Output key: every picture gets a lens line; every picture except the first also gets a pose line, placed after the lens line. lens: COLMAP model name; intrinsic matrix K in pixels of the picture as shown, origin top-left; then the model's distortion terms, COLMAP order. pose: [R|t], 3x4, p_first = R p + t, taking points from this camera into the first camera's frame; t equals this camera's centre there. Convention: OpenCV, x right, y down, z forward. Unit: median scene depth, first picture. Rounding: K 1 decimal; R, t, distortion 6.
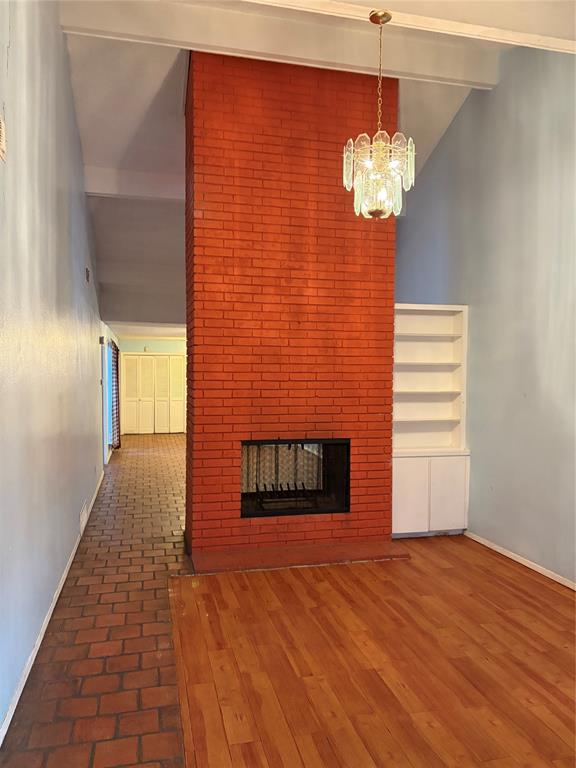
lens RADIAL K [[580.5, 0, 288.1], [0, 580.5, 386.3], [0, 0, 1]] dist [0.069437, -0.076073]
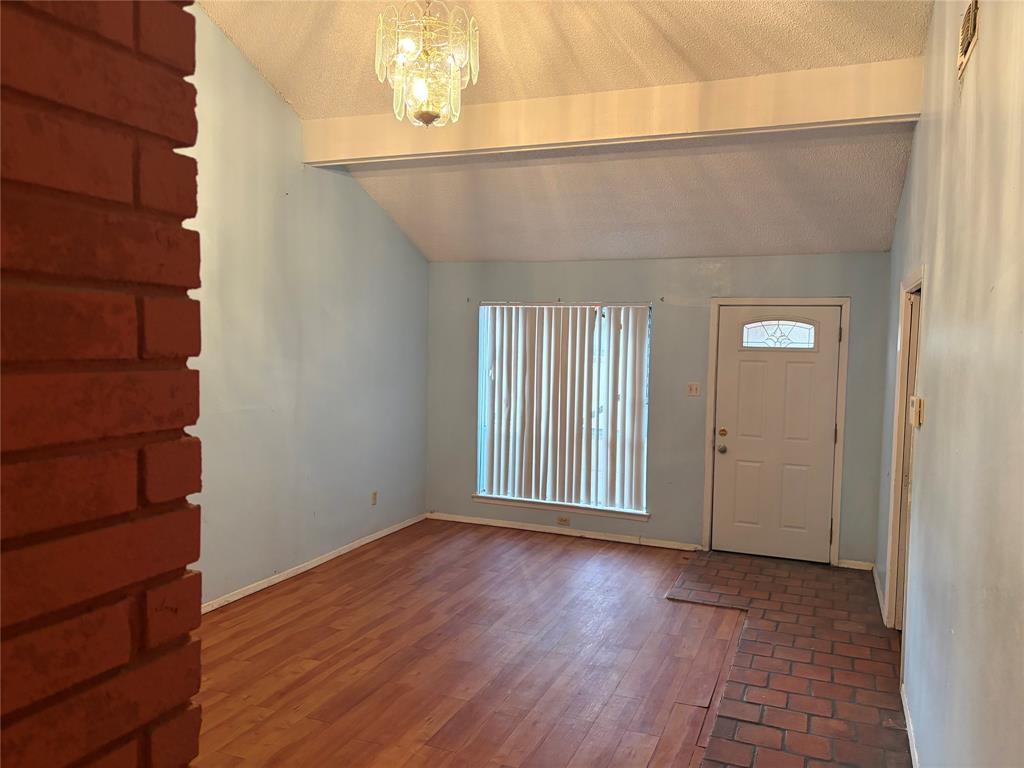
lens RADIAL K [[774.0, 0, 512.0], [0, 774.0, 384.0], [0, 0, 1]] dist [0.069437, -0.076073]
pose [[-0.804558, -0.063693, 0.590448, -0.509007], [-0.014687, 0.996062, 0.087435, -0.064623], [-0.593692, 0.061674, -0.802325, 1.733493]]
